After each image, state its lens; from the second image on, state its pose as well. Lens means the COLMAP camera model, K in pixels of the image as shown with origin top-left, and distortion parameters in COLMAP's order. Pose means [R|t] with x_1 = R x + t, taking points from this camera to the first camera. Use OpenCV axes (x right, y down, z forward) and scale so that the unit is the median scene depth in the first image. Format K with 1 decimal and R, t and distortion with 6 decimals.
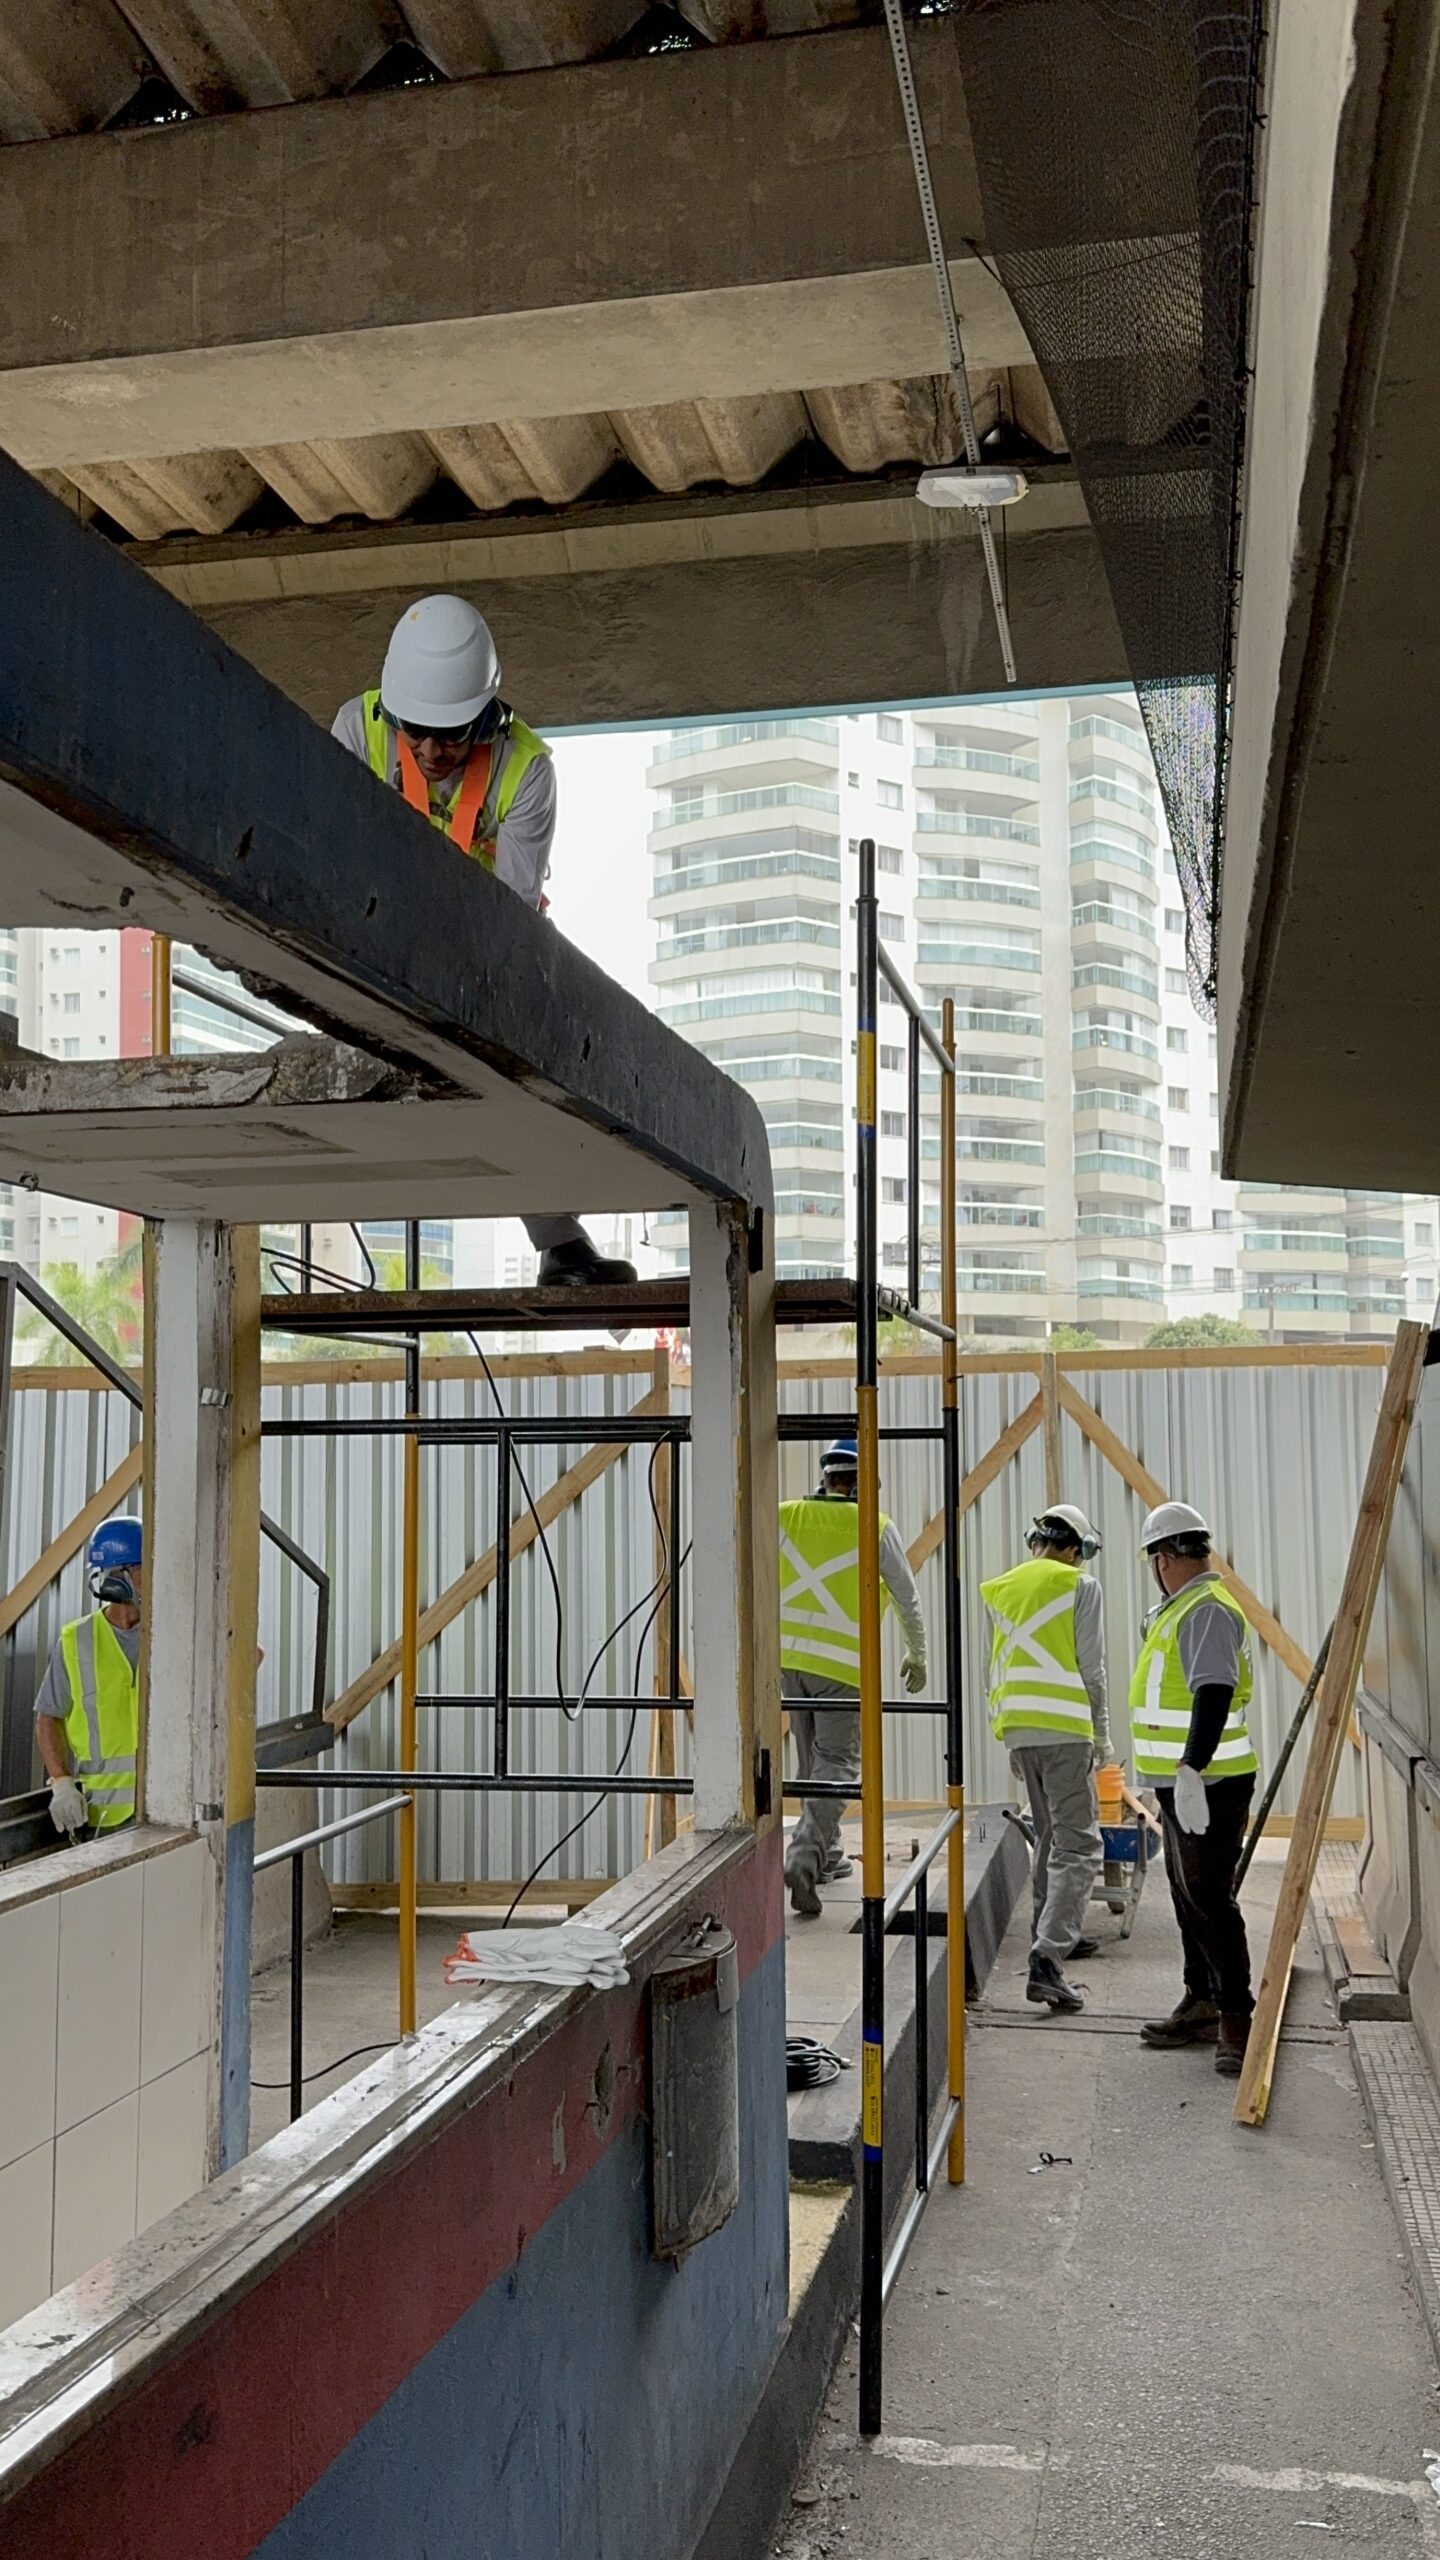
lens RADIAL K [[2171.7, 0, 732.8], [0, 2171.7, 1286.4], [0, 0, 1]] dist [0.153501, -0.254075]
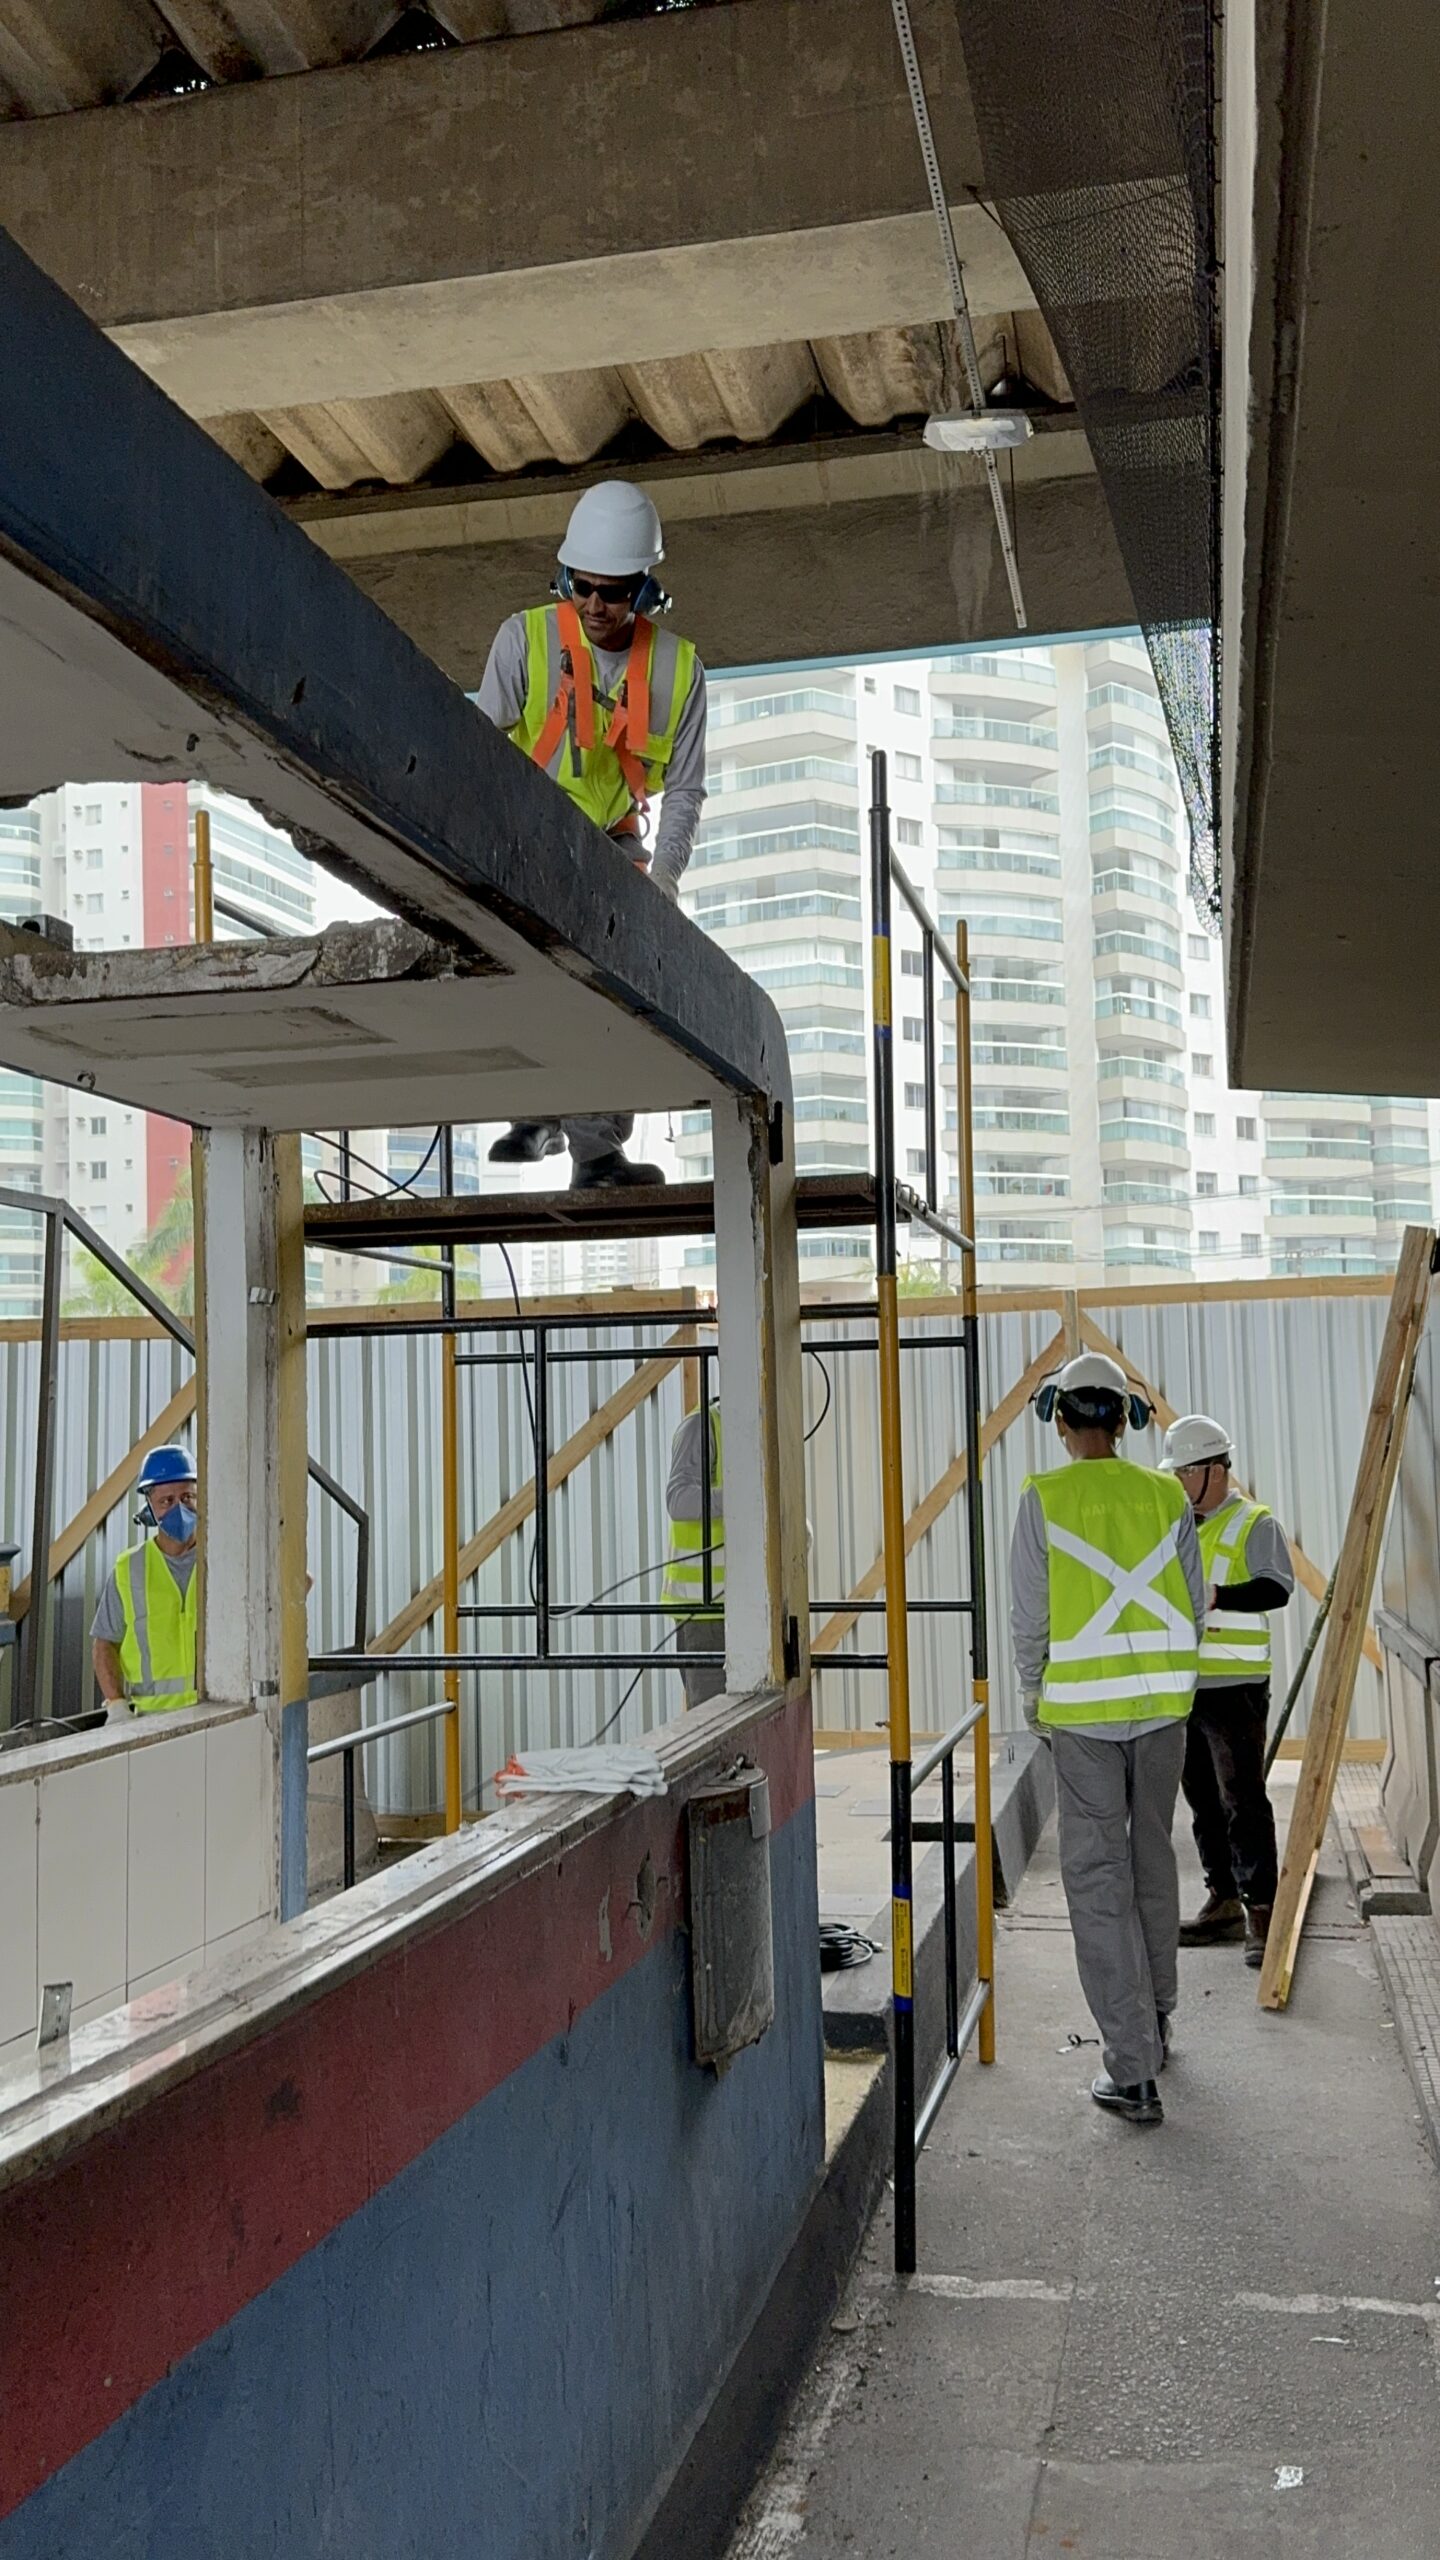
lens RADIAL K [[2171.7, 0, 737.5], [0, 2171.7, 1266.8], [0, 0, 1]] dist [0.156594, -0.259162]
pose [[0.999795, -0.017426, -0.010331, 0.000996], [0.017435, 0.999848, 0.000824, 0.022124], [0.010315, -0.001004, 0.999946, -0.024857]]
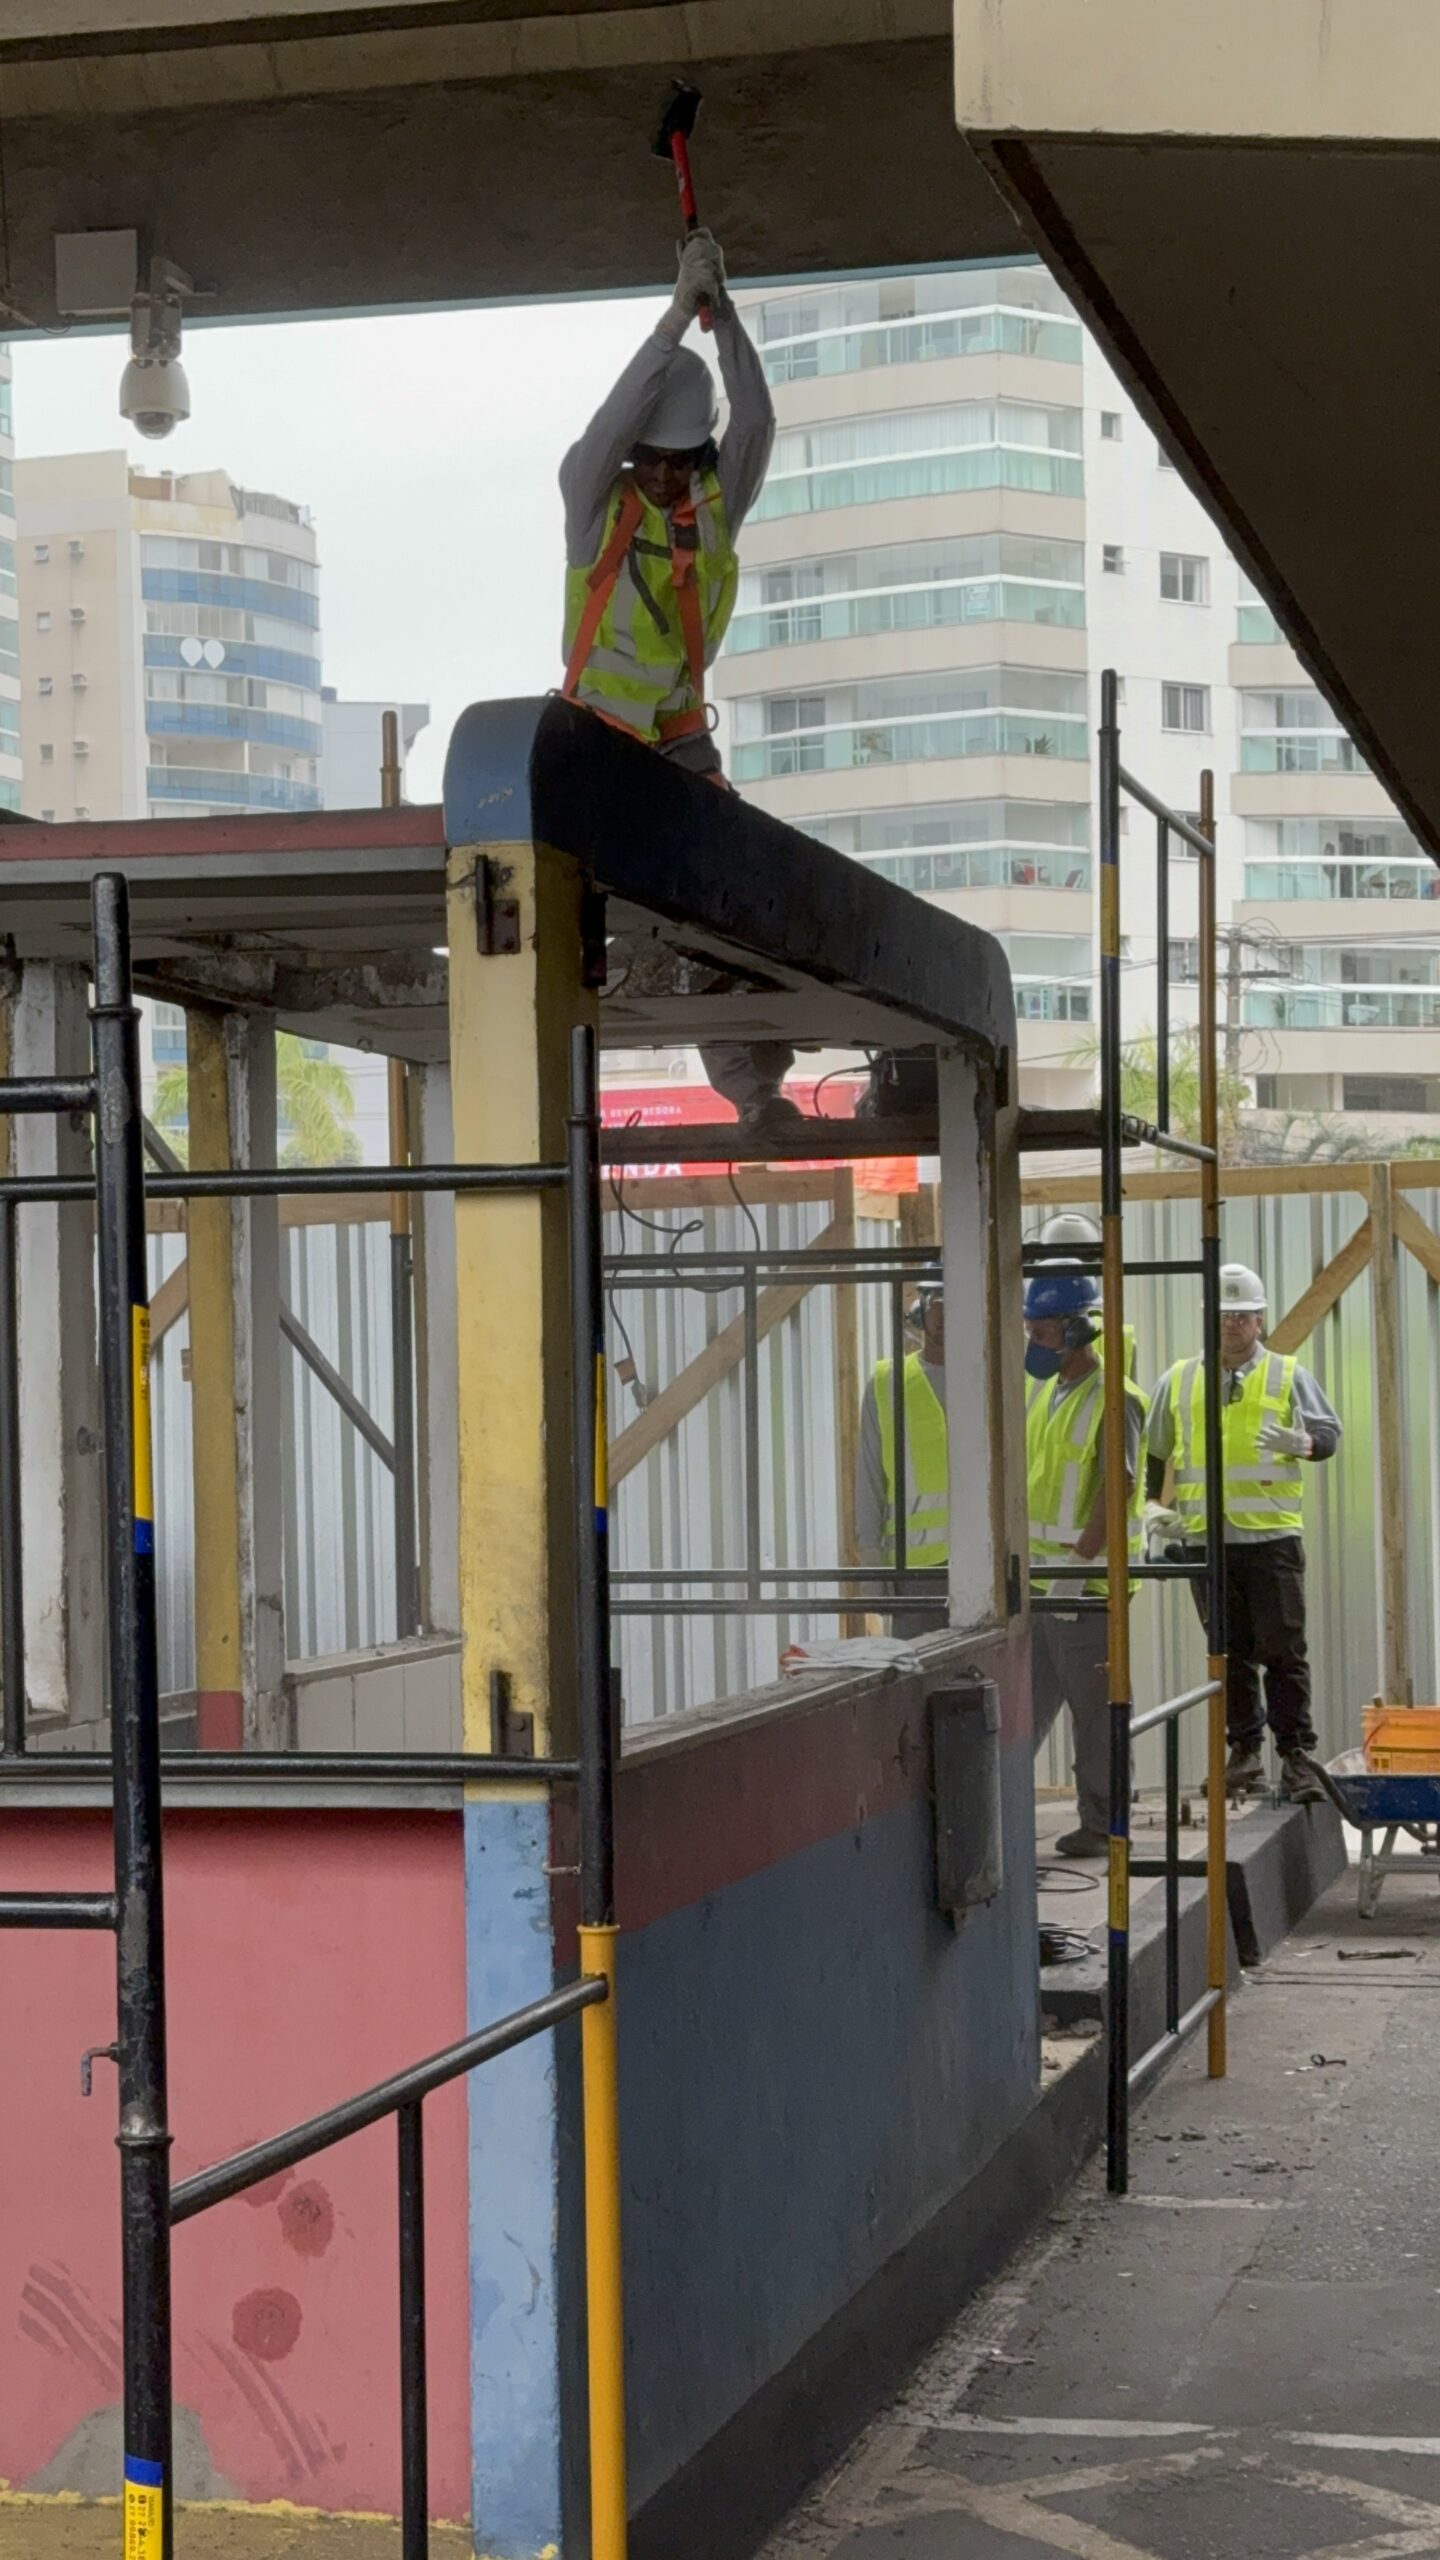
lens RADIAL K [[4337.6, 0, 689.5], [0, 4337.6, 1306.9], [0, 0, 1]] dist [0.132349, 0.094674]
pose [[0.999048, -0.011648, -0.042041, -0.028036], [0.014412, 0.997712, 0.066046, -0.027394], [0.041176, -0.066589, 0.996931, -0.585325]]
